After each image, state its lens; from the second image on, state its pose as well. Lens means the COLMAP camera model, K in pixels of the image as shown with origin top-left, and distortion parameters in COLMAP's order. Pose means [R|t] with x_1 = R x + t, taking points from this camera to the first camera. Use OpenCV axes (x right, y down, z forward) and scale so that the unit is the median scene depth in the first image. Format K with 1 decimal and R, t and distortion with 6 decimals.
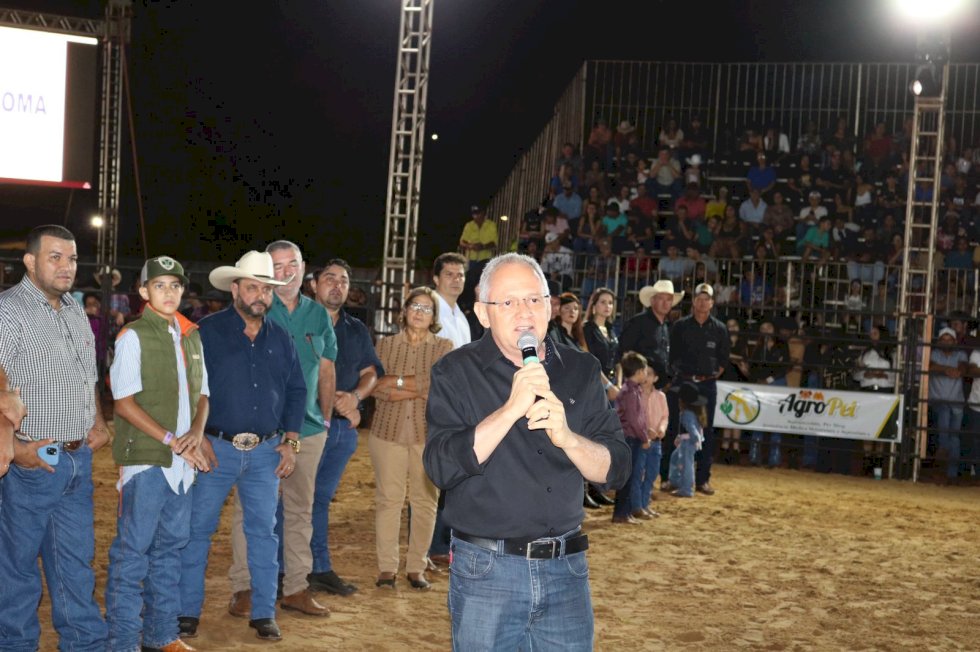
lens RADIAL K [[2024.0, 0, 490.0], [0, 2024.0, 326.0], [0, 0, 1]] dist [0.005570, -0.191507]
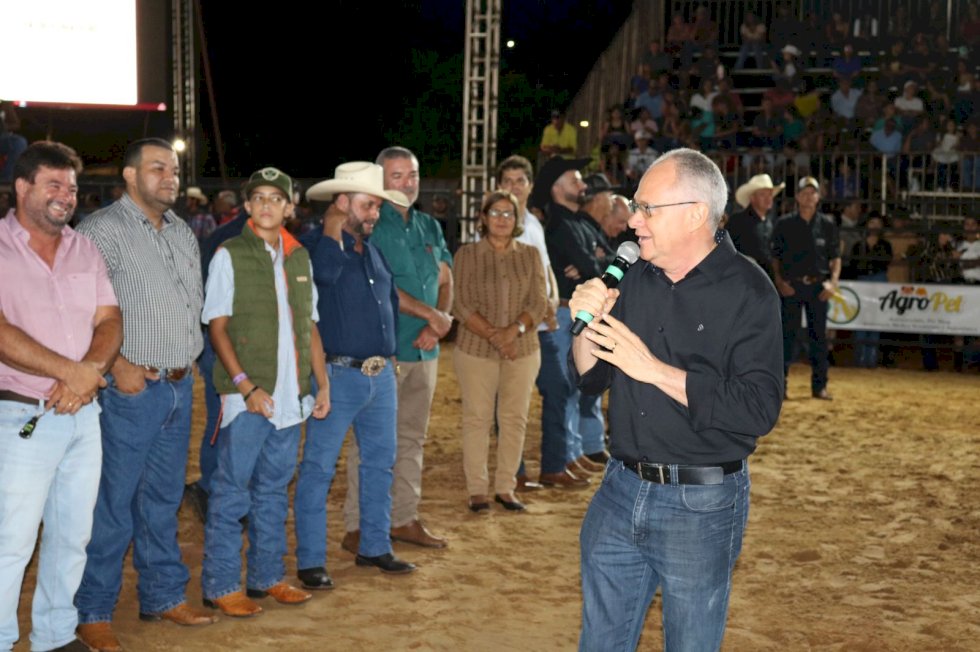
lens RADIAL K [[1897.9, 0, 490.0], [0, 1897.9, 326.0], [0, 0, 1]] dist [0.012092, -0.236851]
pose [[0.998345, -0.037166, -0.043880, -0.002910], [0.039148, 0.998210, 0.045207, 0.002710], [0.042122, -0.046850, 0.998013, 0.107805]]
